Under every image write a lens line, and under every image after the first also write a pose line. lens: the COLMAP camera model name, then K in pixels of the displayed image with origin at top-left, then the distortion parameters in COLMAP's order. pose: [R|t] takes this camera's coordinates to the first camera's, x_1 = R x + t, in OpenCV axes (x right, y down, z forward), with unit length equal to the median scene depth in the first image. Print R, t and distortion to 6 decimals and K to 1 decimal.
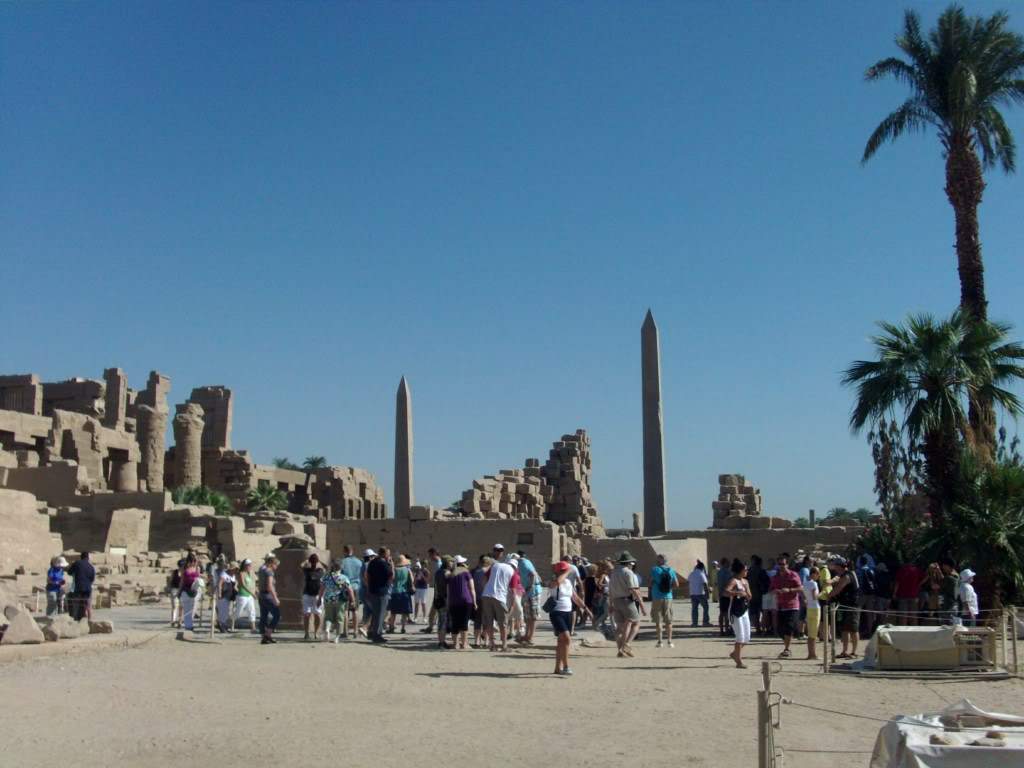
lens RADIAL K [[1157.3, 0, 512.0], [0, 1157.3, 384.0], [0, 0, 1]] dist [-0.126567, 0.064529]
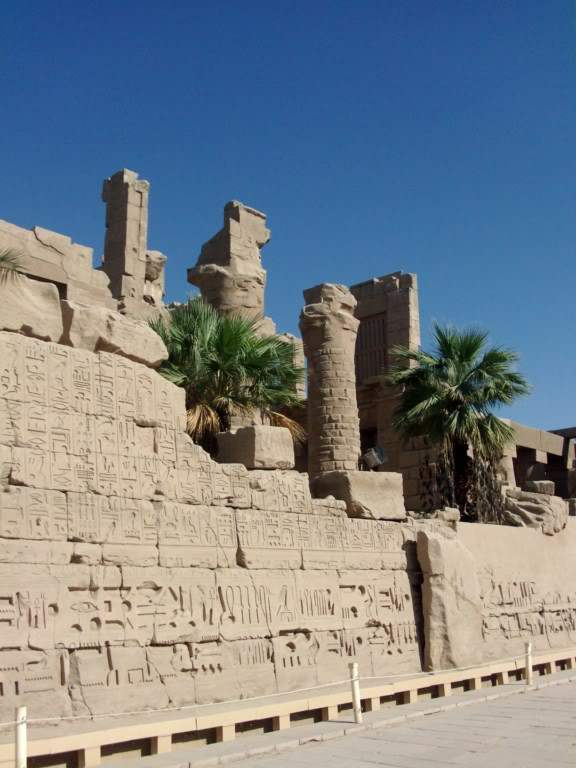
lens RADIAL K [[868.0, 0, 288.0], [0, 868.0, 384.0], [0, 0, 1]] dist [-0.126567, 0.064529]
pose [[0.887776, -0.120595, -0.444196, -0.124504], [0.087032, 0.991639, -0.095277, 0.097454], [0.451972, 0.045926, 0.890849, 0.633353]]
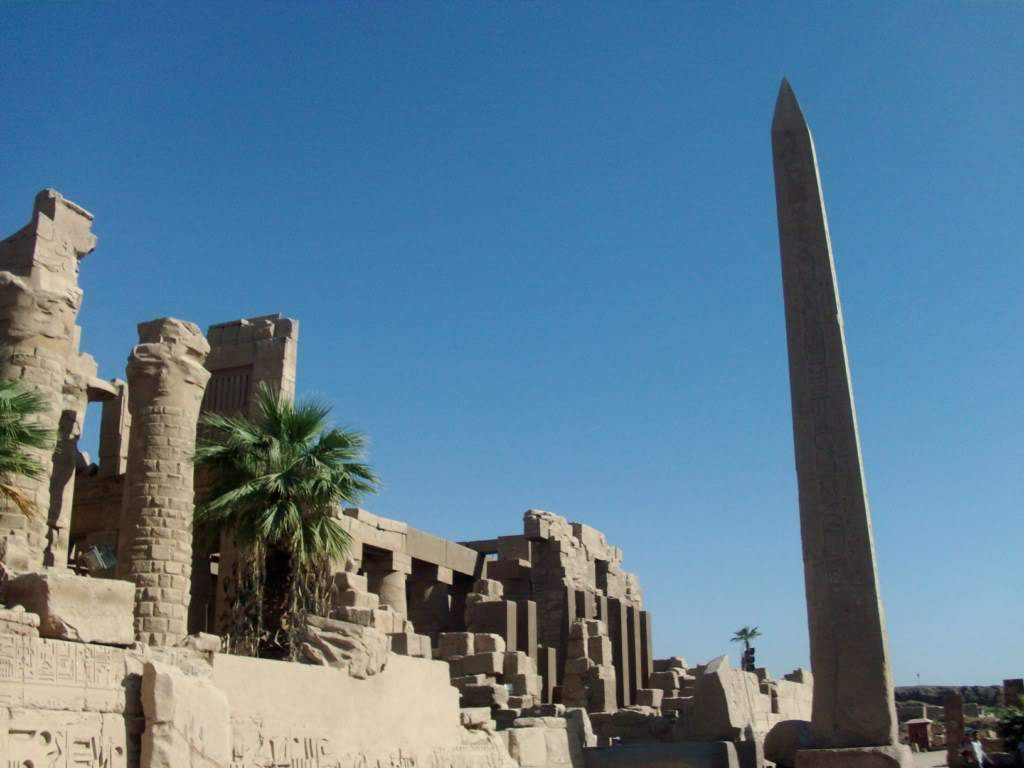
lens RADIAL K [[1157.3, 0, 512.0], [0, 1157.3, 384.0], [0, 0, 1]] dist [-0.126567, 0.064529]
pose [[0.988063, -0.043736, -0.147709, -0.109635], [0.021460, 0.988580, -0.149159, 0.097710], [0.152546, 0.144209, 0.977719, 0.635328]]
